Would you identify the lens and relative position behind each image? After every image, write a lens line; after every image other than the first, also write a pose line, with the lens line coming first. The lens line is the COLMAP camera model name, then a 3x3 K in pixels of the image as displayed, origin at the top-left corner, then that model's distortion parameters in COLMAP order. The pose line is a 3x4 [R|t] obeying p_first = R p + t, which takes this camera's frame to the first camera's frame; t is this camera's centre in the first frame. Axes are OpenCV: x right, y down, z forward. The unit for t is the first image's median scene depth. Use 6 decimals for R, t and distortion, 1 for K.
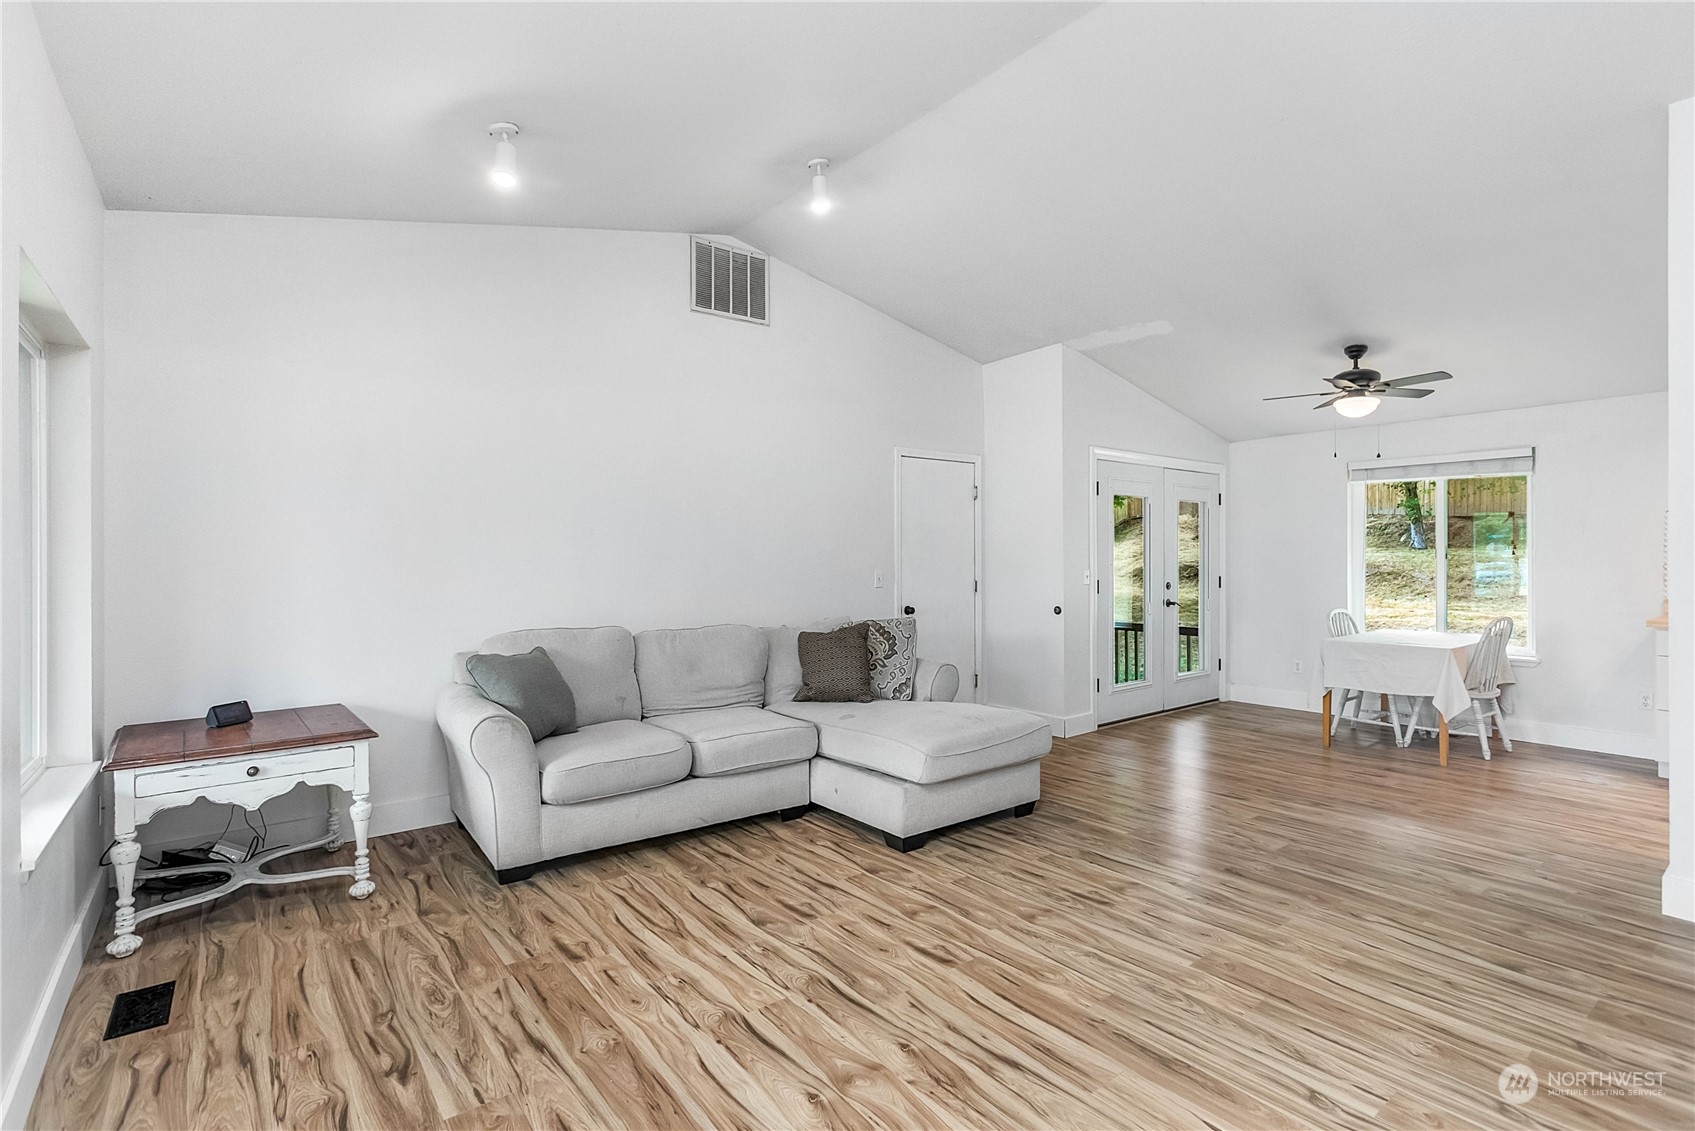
lens RADIAL K [[802.7, 0, 853.1], [0, 802.7, 547.3], [0, 0, 1]] dist [-0.006382, 0.004980]
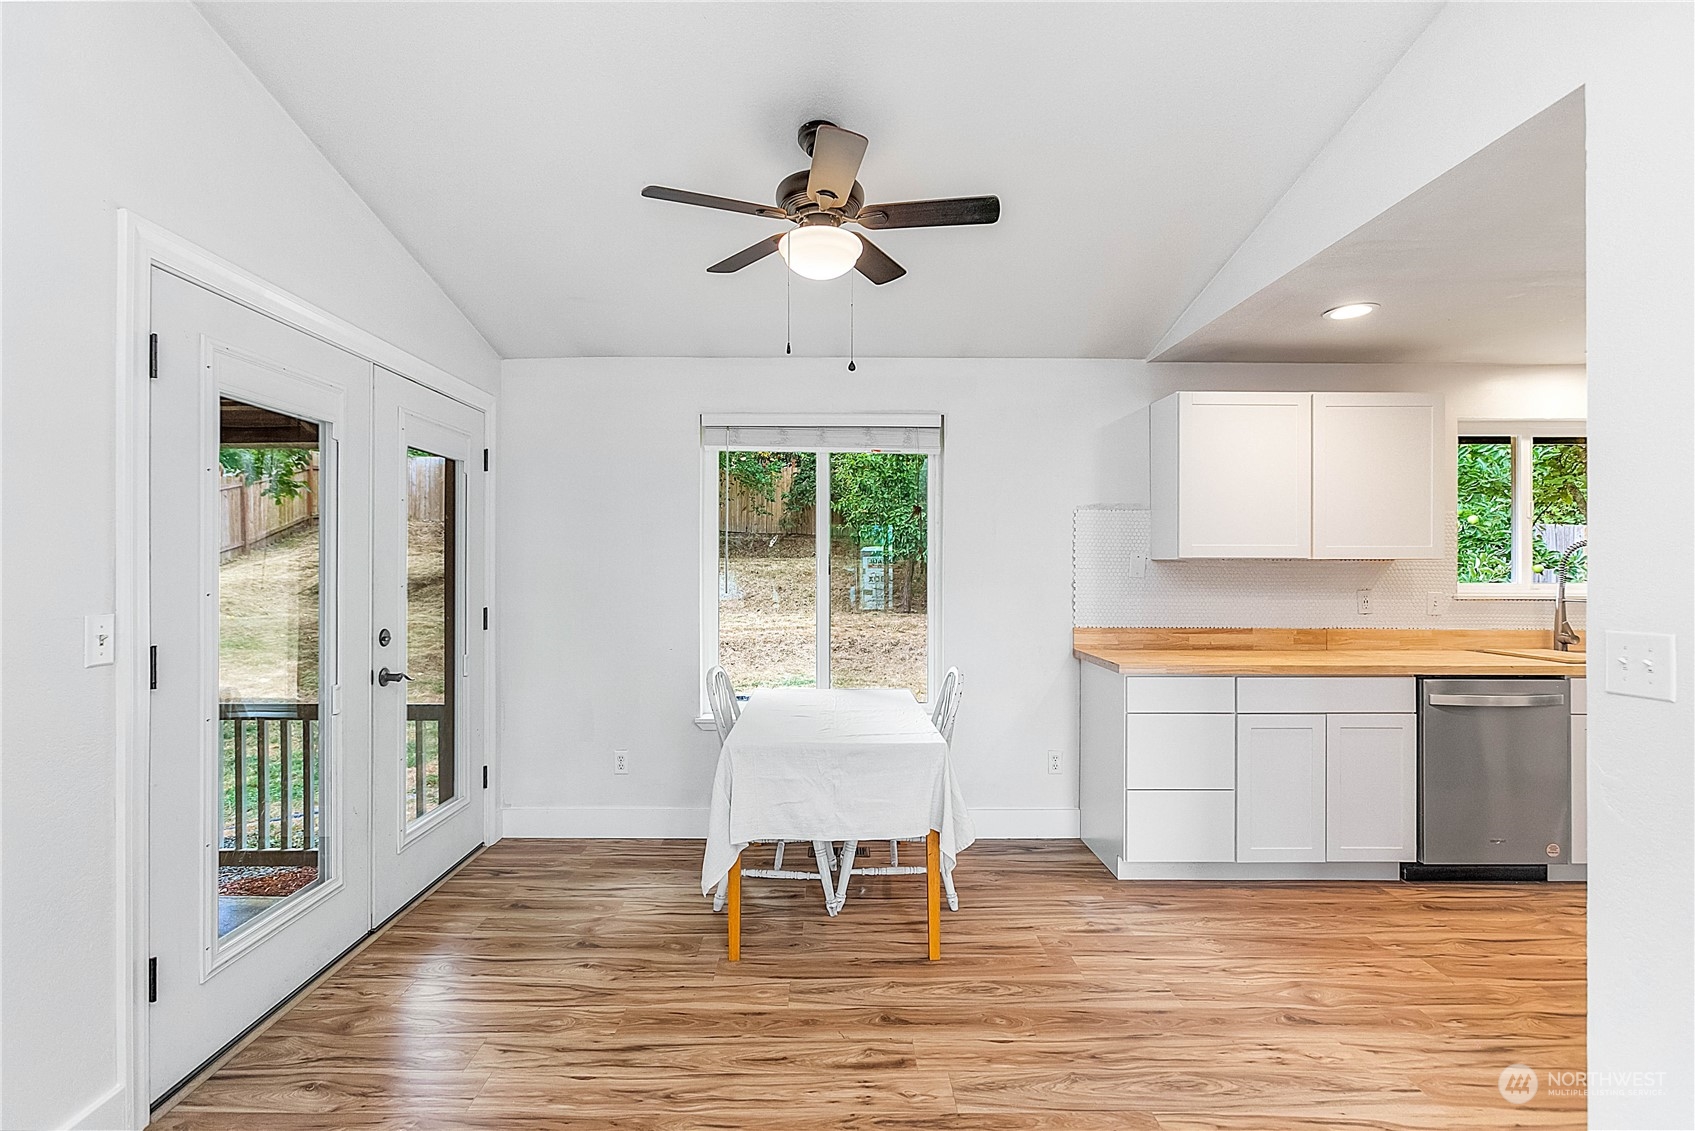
lens RADIAL K [[802.7, 0, 834.6], [0, 802.7, 577.5], [0, 0, 1]] dist [-0.006382, 0.004980]
pose [[0.613578, -0.006785, 0.789605, 0.409132], [-0.016705, 0.999628, 0.021570, 0.005623], [-0.789458, -0.026425, 0.613236, 1.108051]]
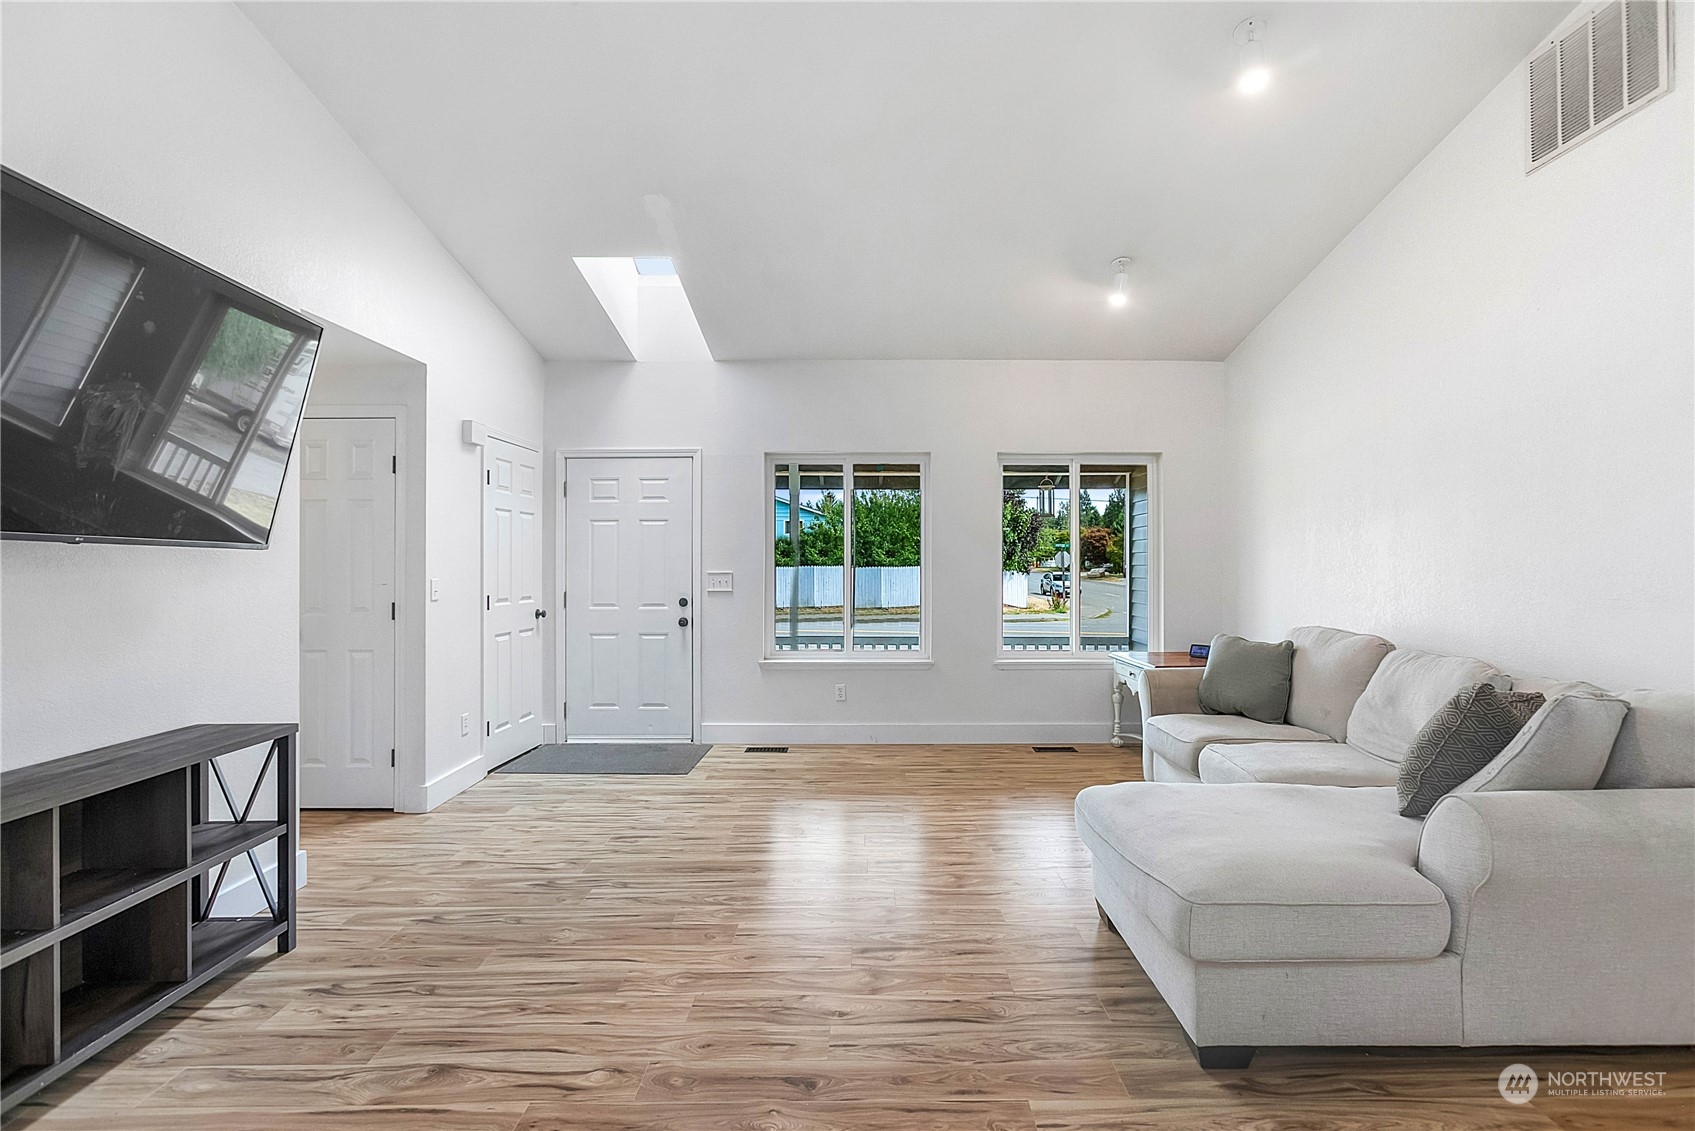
lens RADIAL K [[802.7, 0, 866.2], [0, 802.7, 532.5], [0, 0, 1]] dist [-0.006382, 0.004980]
pose [[-0.615353, -0.023701, -0.787896, 0.939714], [0.014228, 0.999051, -0.041166, 0.018607], [0.788124, -0.036542, -0.614431, 1.440778]]
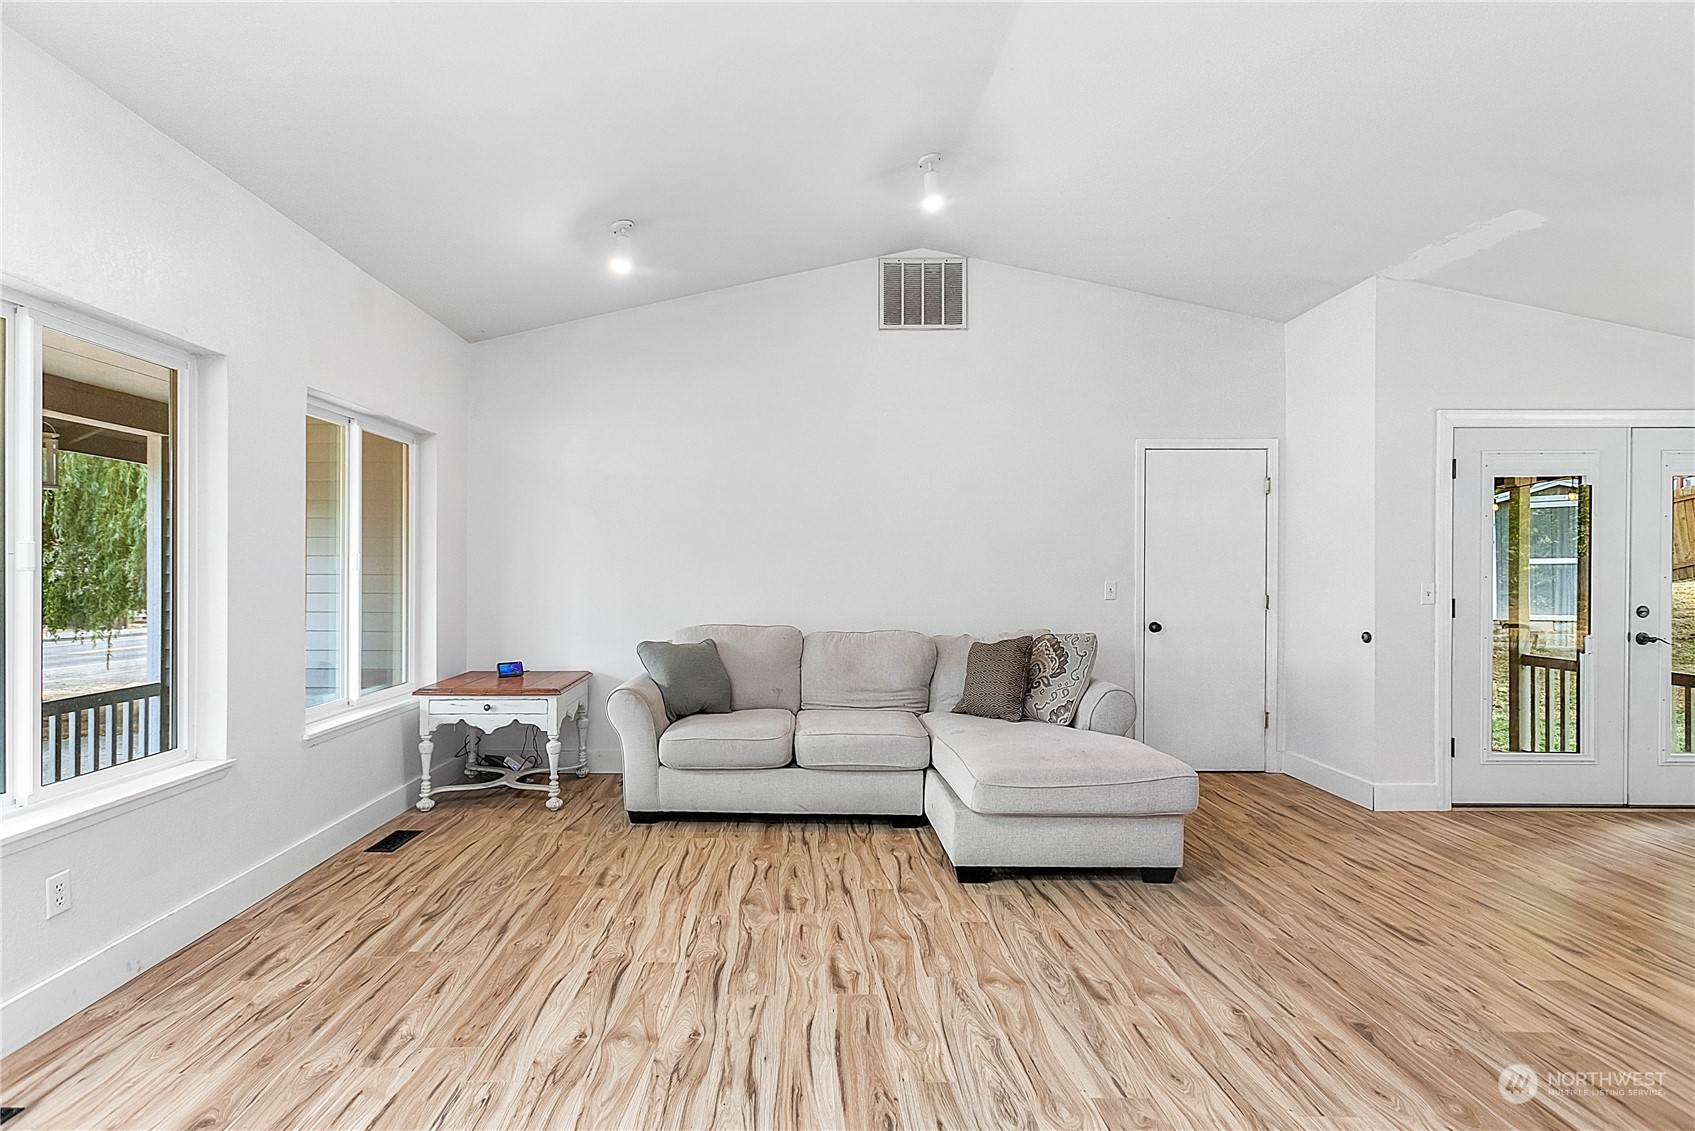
lens RADIAL K [[782.5, 0, 793.4], [0, 782.5, 557.8], [0, 0, 1]] dist [-0.010641, 0.009001]
pose [[0.781437, -0.005793, -0.623958, 0.517781], [0.005360, 0.999982, -0.002571, 0.007574], [0.623961, -0.001336, 0.781454, 0.191271]]
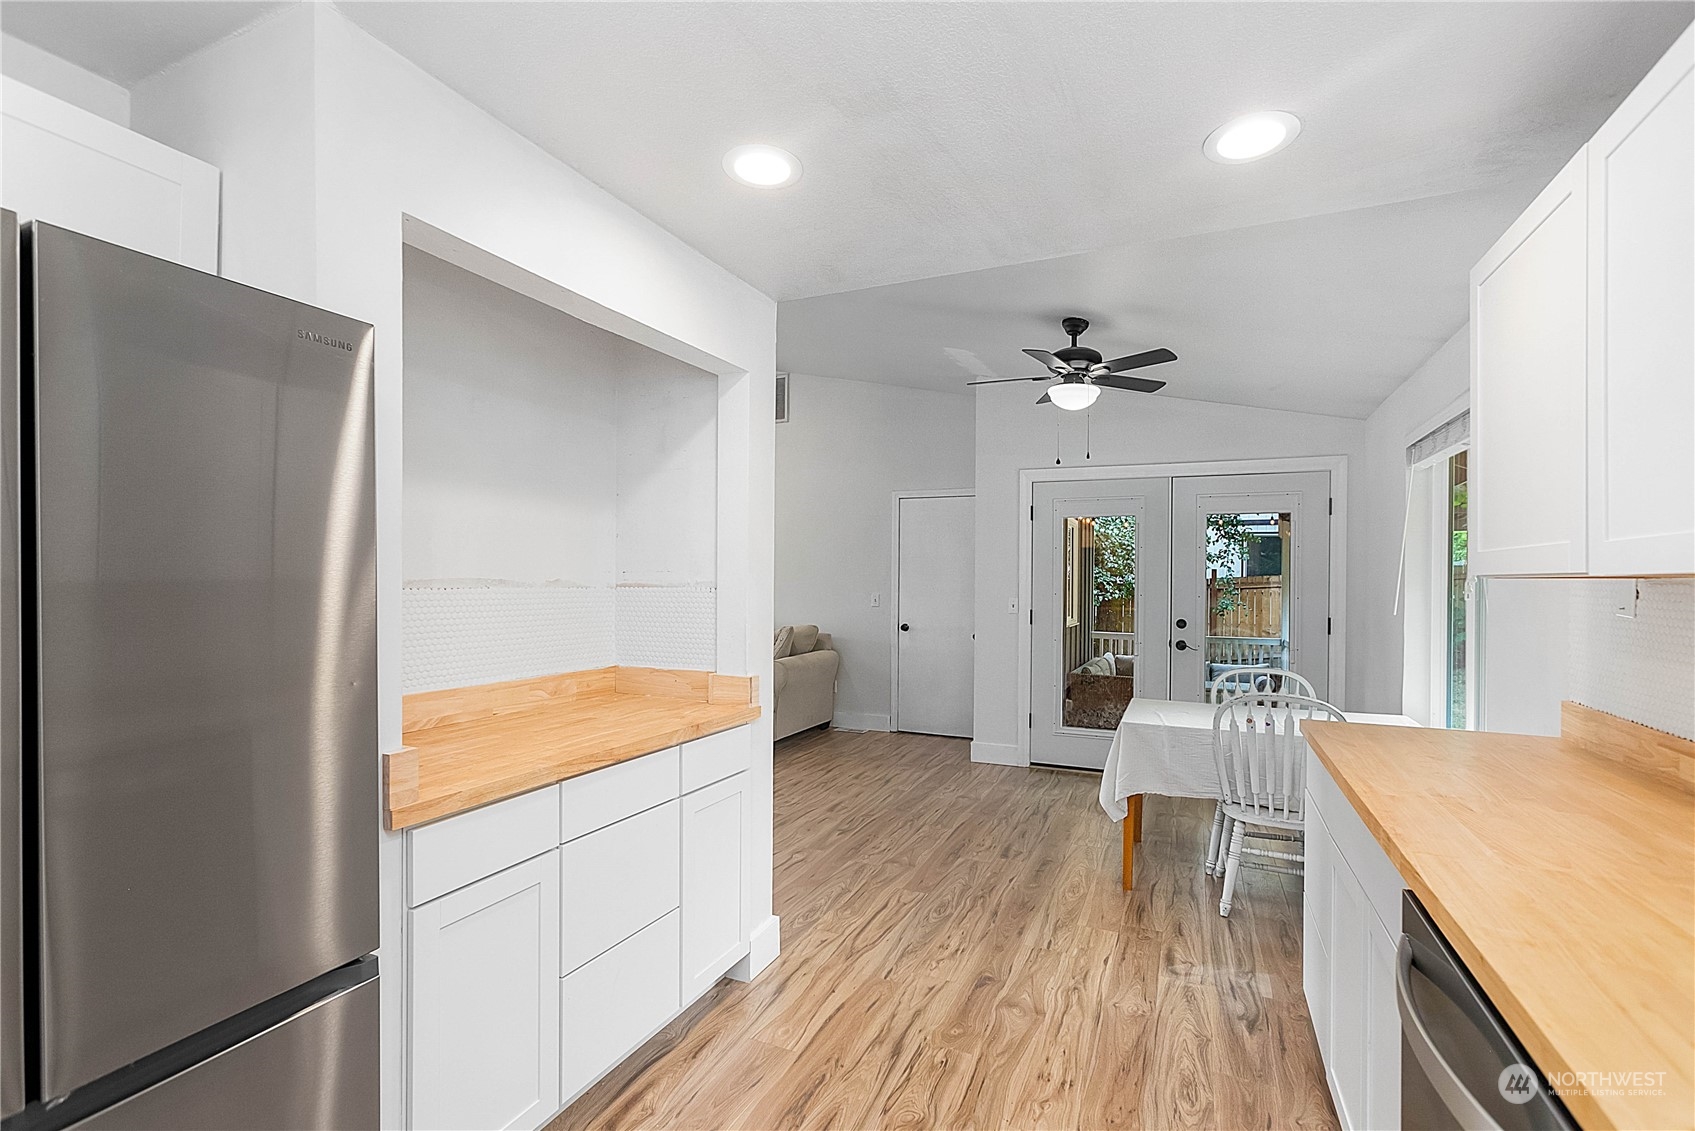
lens RADIAL K [[782.5, 0, 839.6], [0, 782.5, 584.3], [0, 0, 1]] dist [-0.010641, 0.009001]
pose [[0.444786, 0.011420, -0.895564, 1.903667], [0.007996, 0.999828, 0.016721, -0.012642], [0.895601, -0.014598, 0.444618, 0.717412]]
